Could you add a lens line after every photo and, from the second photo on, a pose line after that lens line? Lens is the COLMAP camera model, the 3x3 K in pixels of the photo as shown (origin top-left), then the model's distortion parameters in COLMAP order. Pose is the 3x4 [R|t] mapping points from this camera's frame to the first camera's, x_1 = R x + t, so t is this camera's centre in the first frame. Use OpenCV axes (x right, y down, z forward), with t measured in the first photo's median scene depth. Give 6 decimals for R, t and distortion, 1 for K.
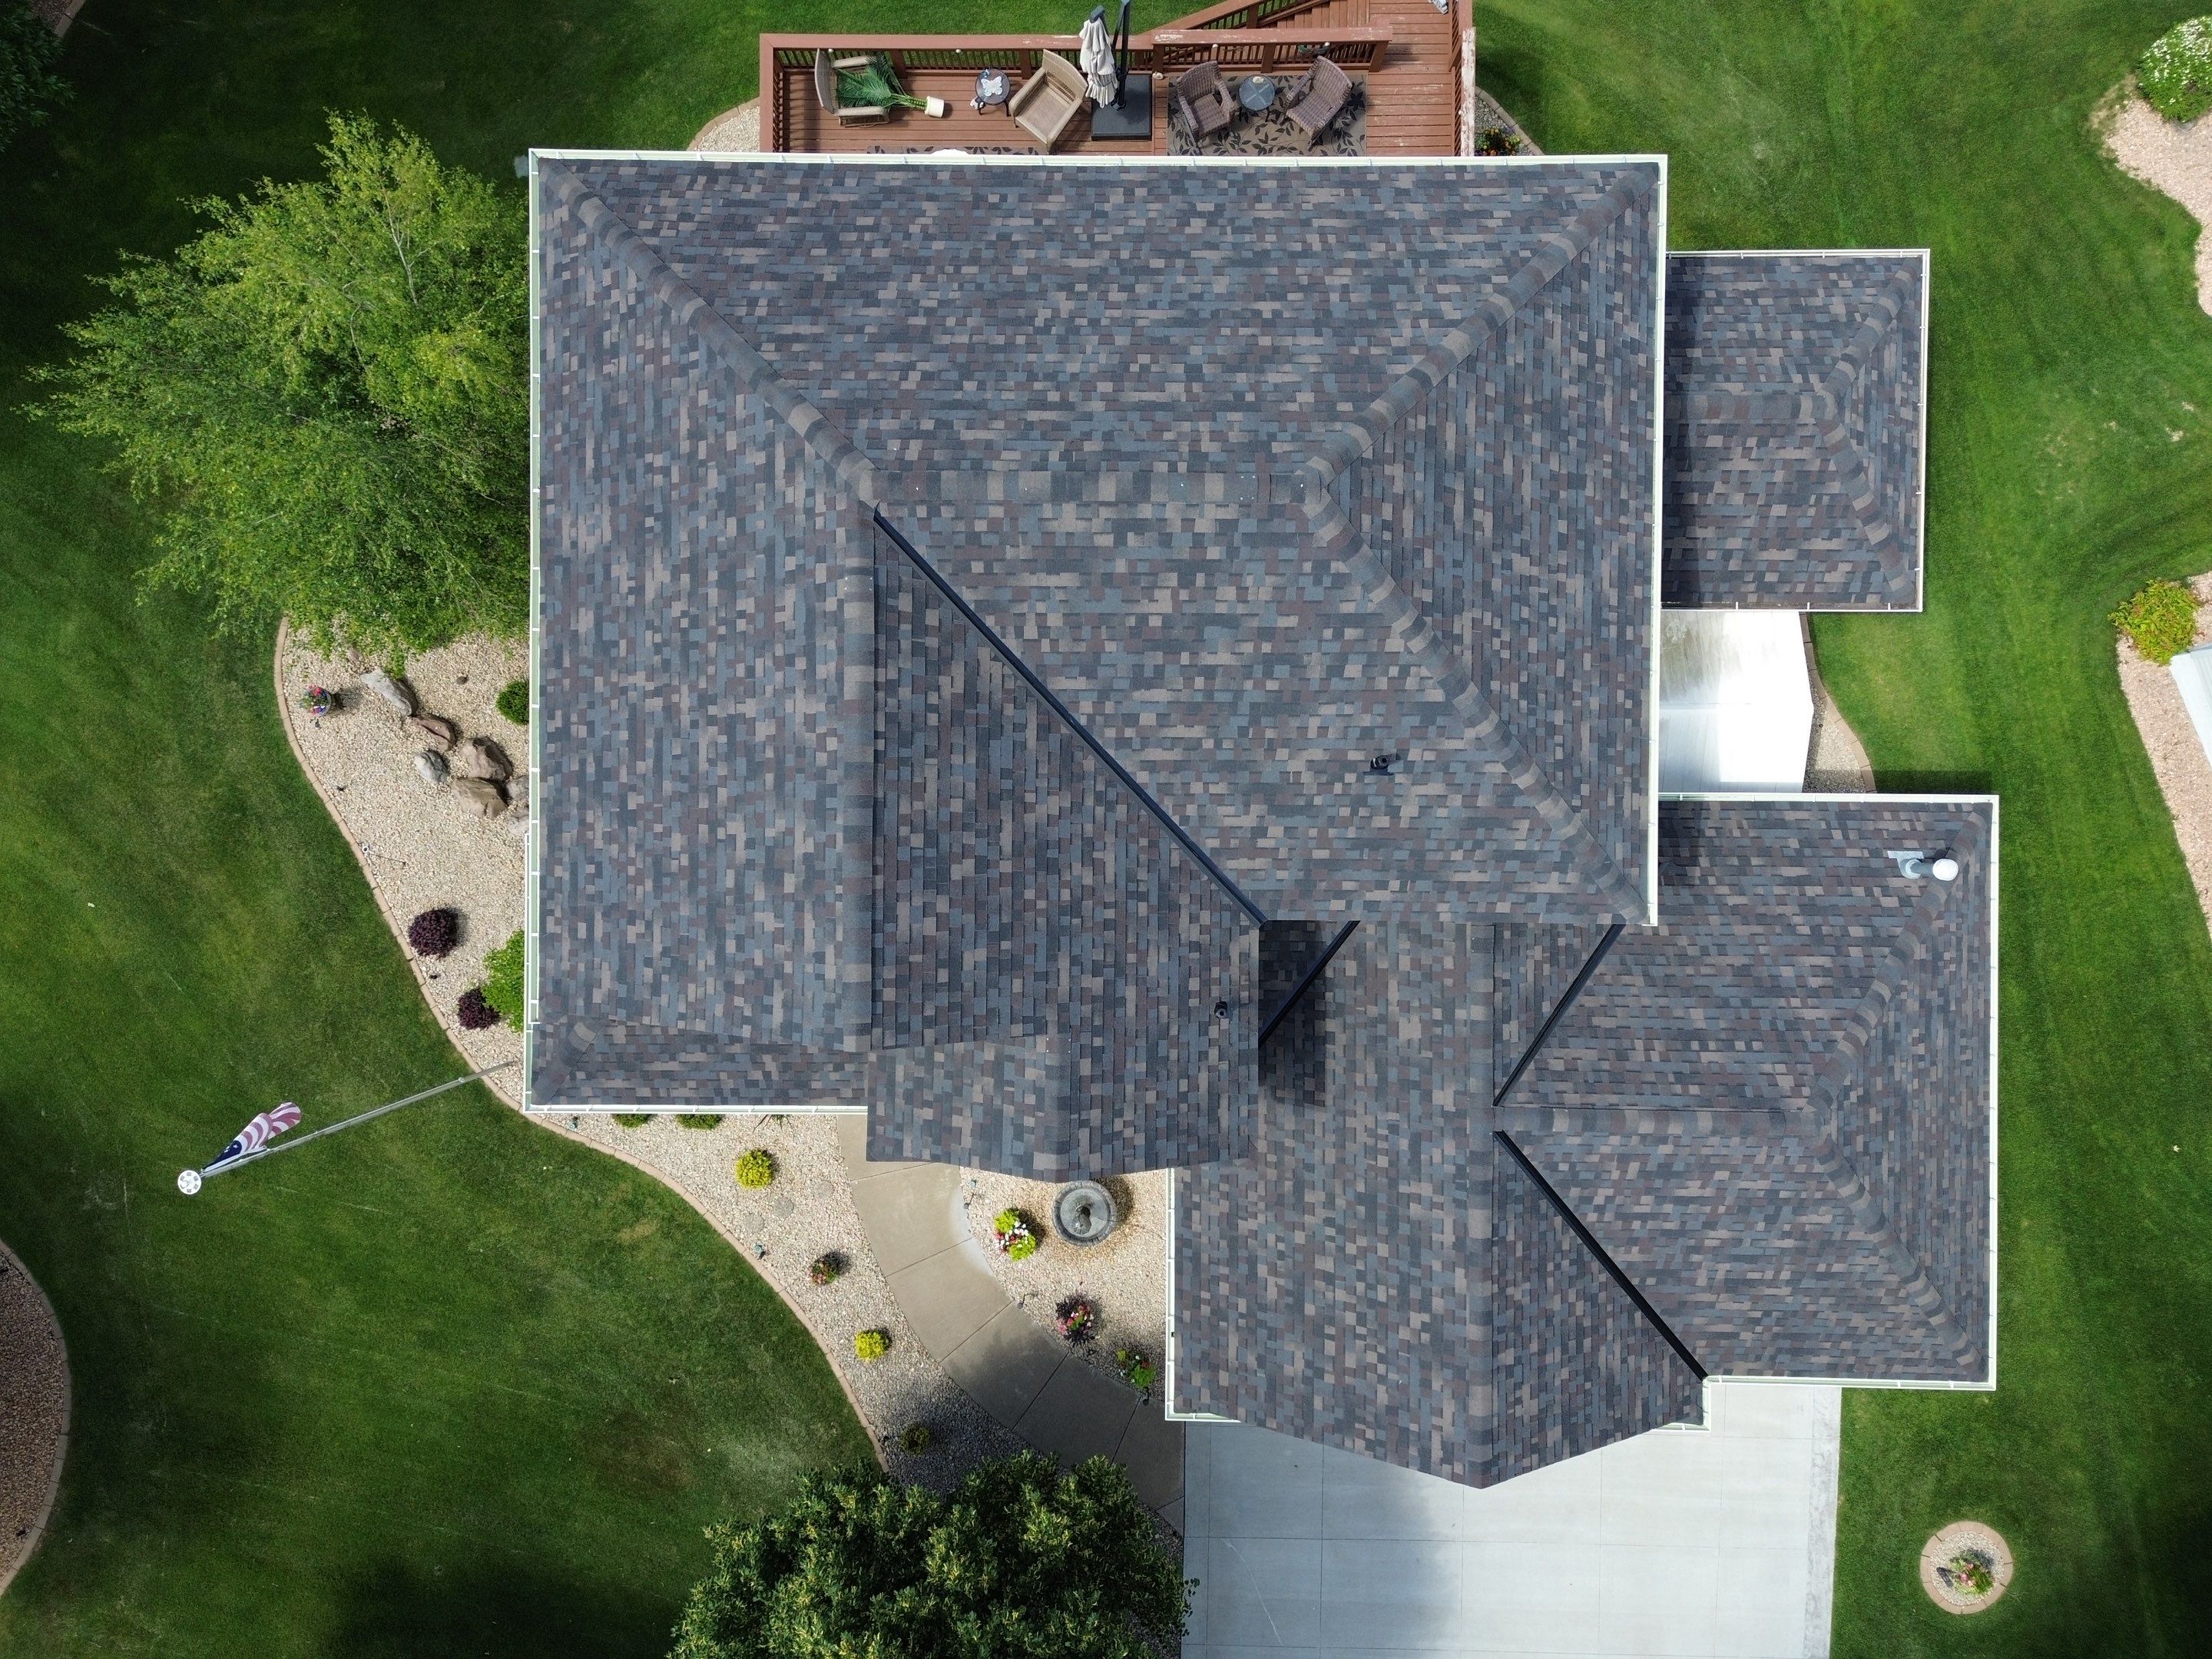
lens RADIAL K [[1561.7, 0, 1108.7], [0, 1561.7, 827.6], [0, 0, 1]] dist [0.069389, -0.066372]
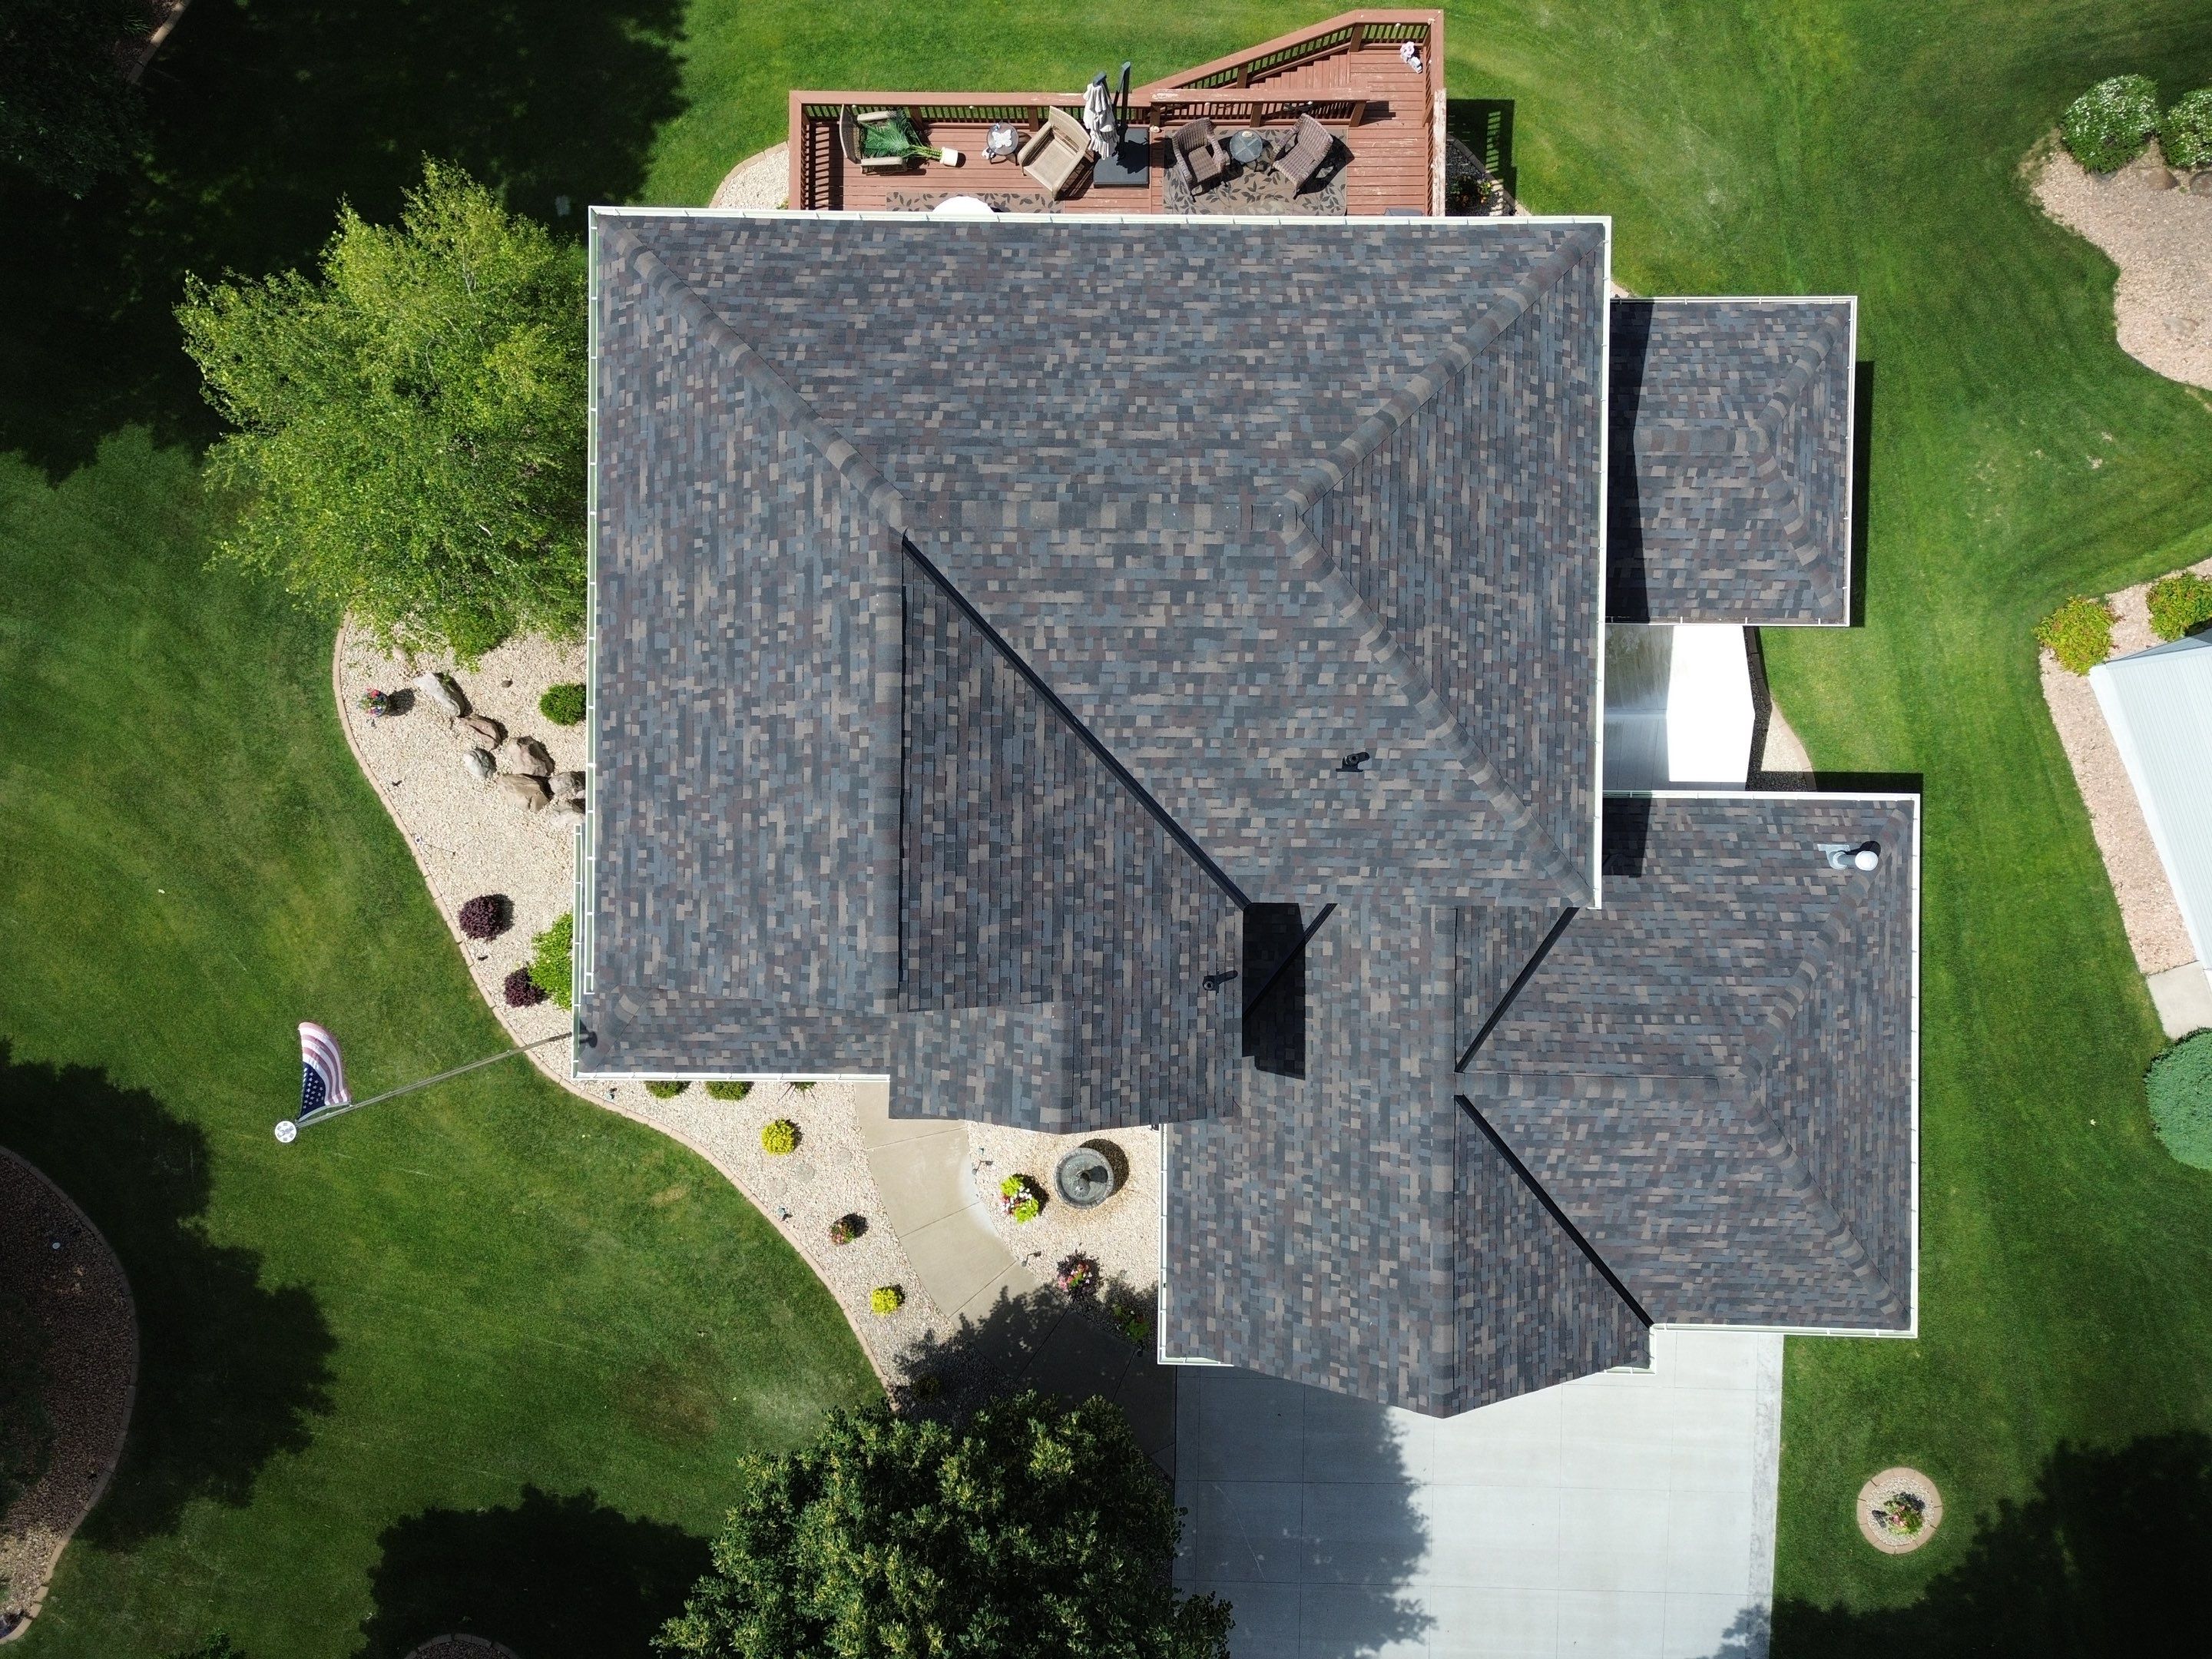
lens RADIAL K [[1558.0, 0, 1109.3], [0, 1558.0, 829.2], [0, 0, 1]] dist [0.079233, -0.082052]
pose [[0.999991, 0.003323, 0.002662, -0.001948], [-0.003317, 0.999992, -0.002431, 0.009567], [-0.002671, 0.002422, 0.999994, -0.102060]]
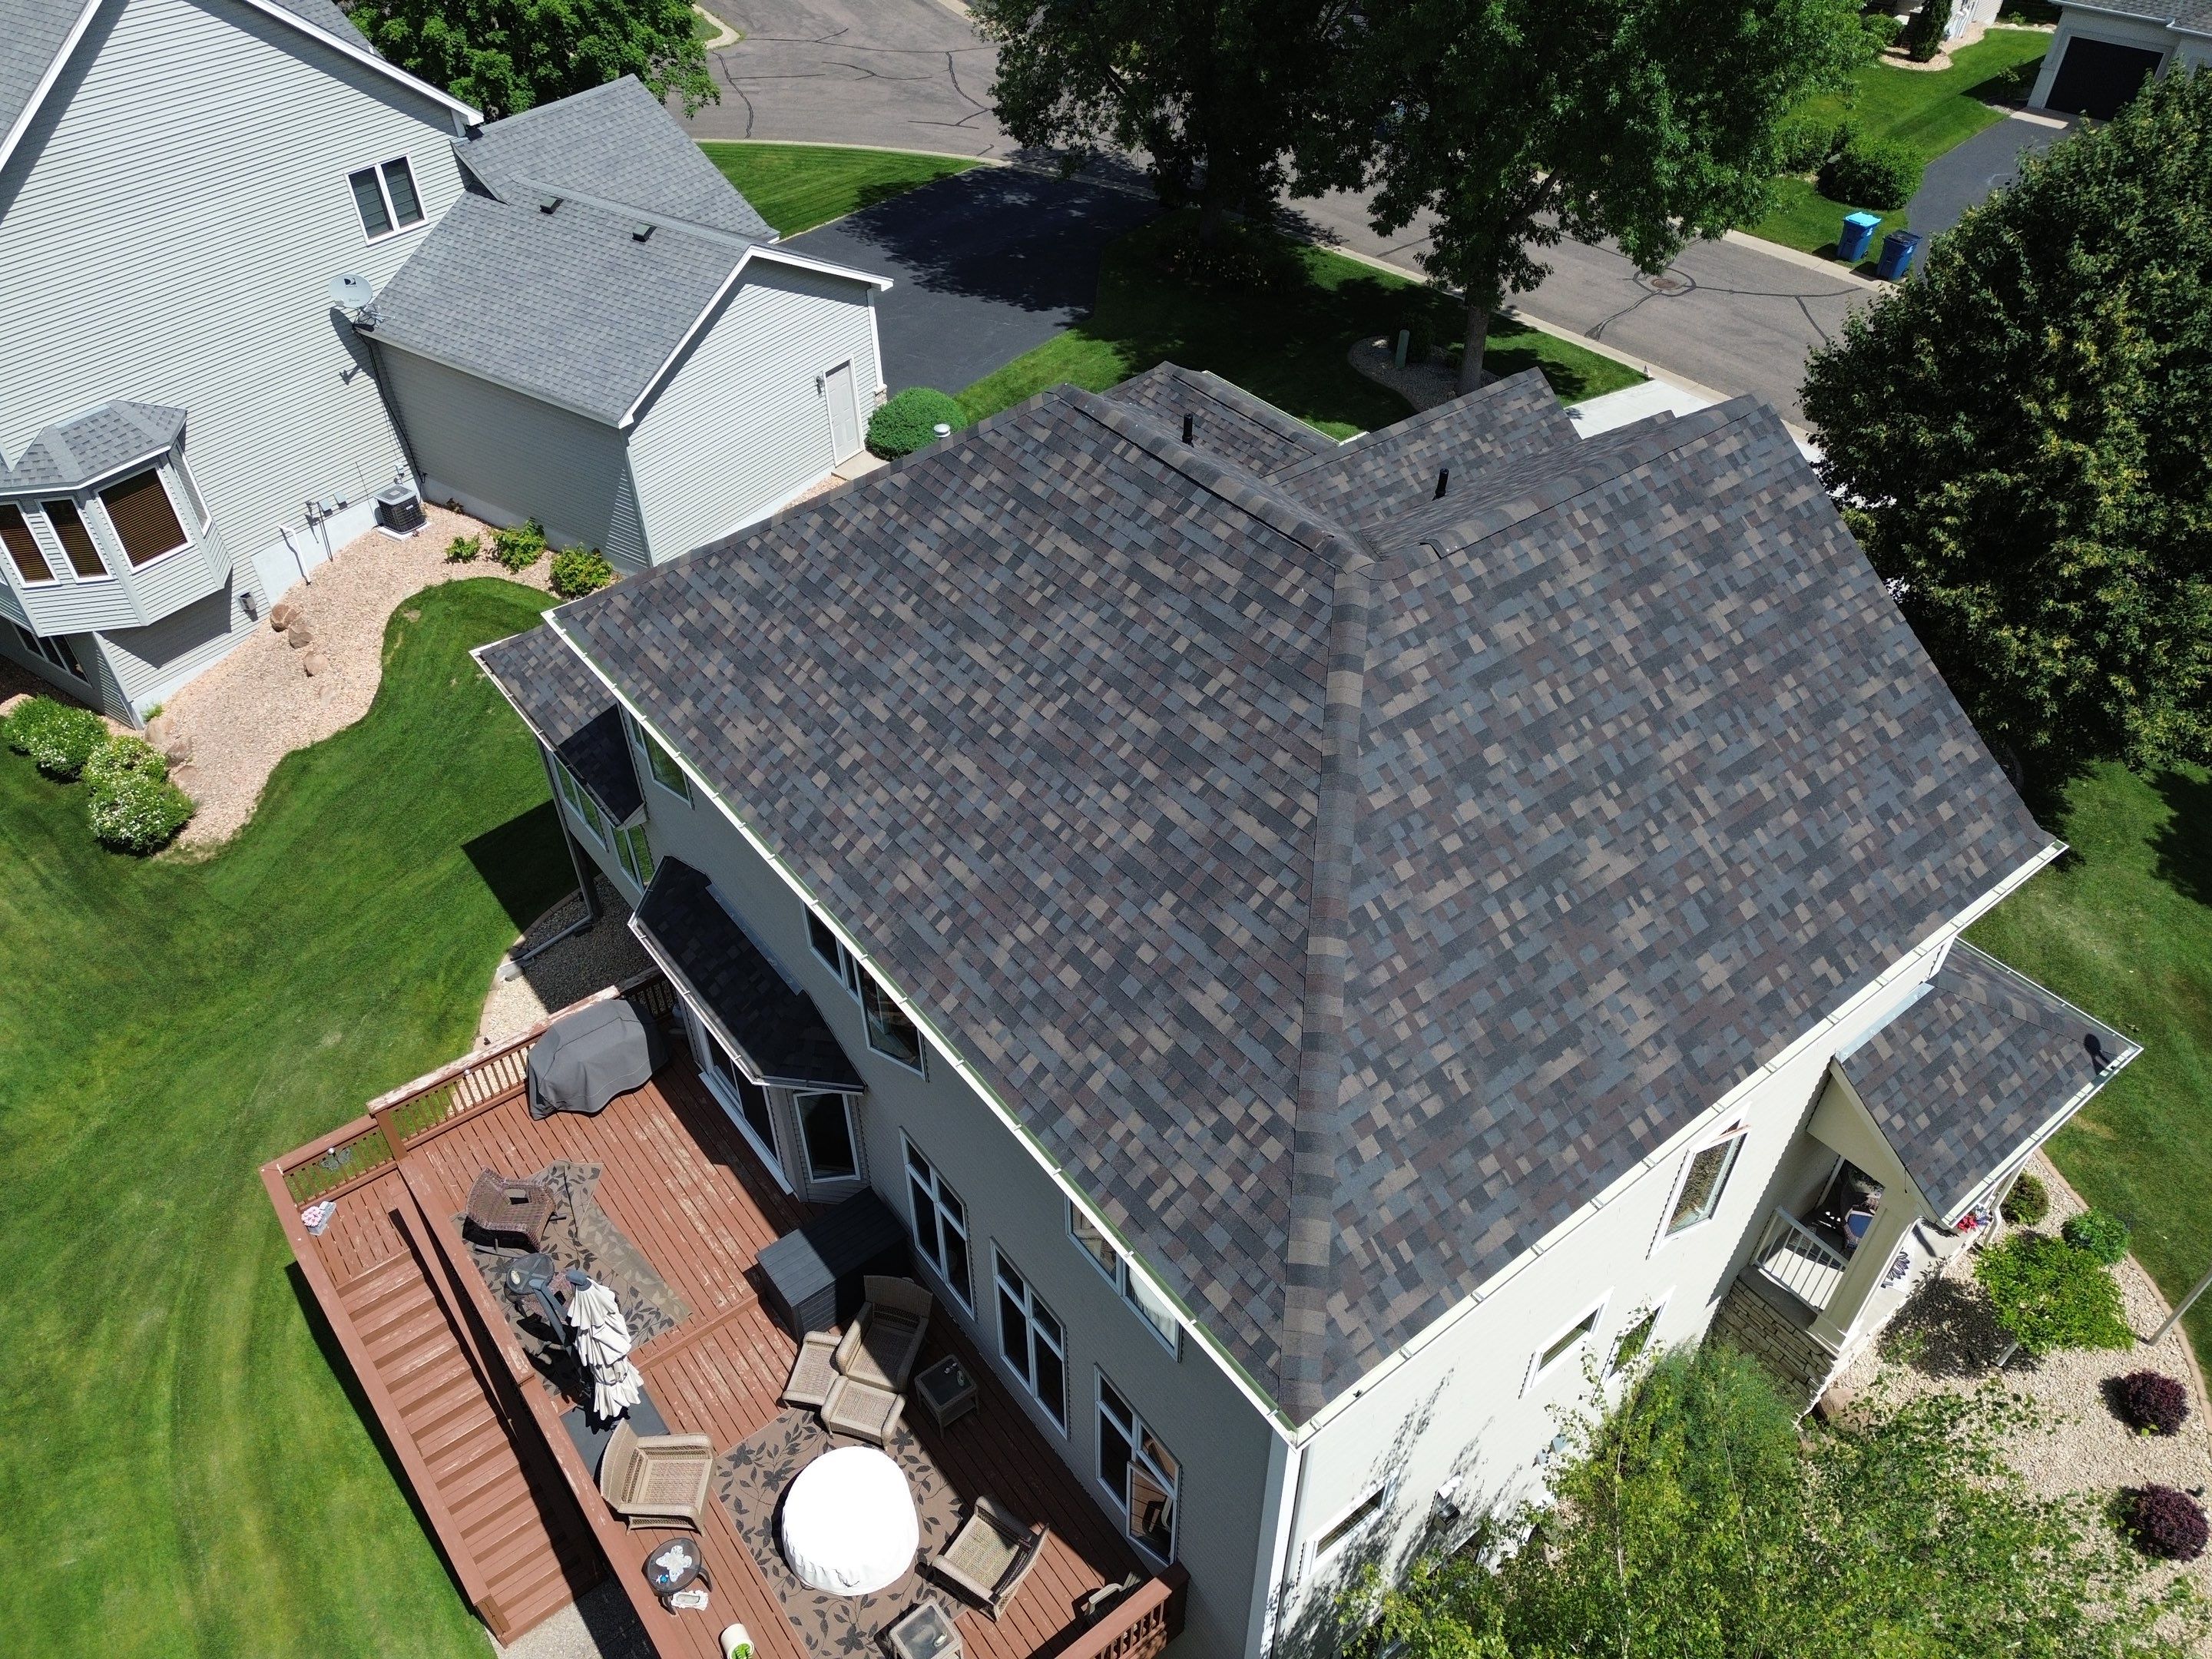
lens RADIAL K [[1554.5, 0, 1110.7], [0, 1554.5, 835.2], [0, 0, 1]] dist [0.110966, -0.142491]
pose [[-0.617226, -0.512096, 0.597319, -0.528442], [0.786699, -0.412971, 0.458868, -0.624677], [0.011691, 0.753135, 0.657762, 0.416433]]
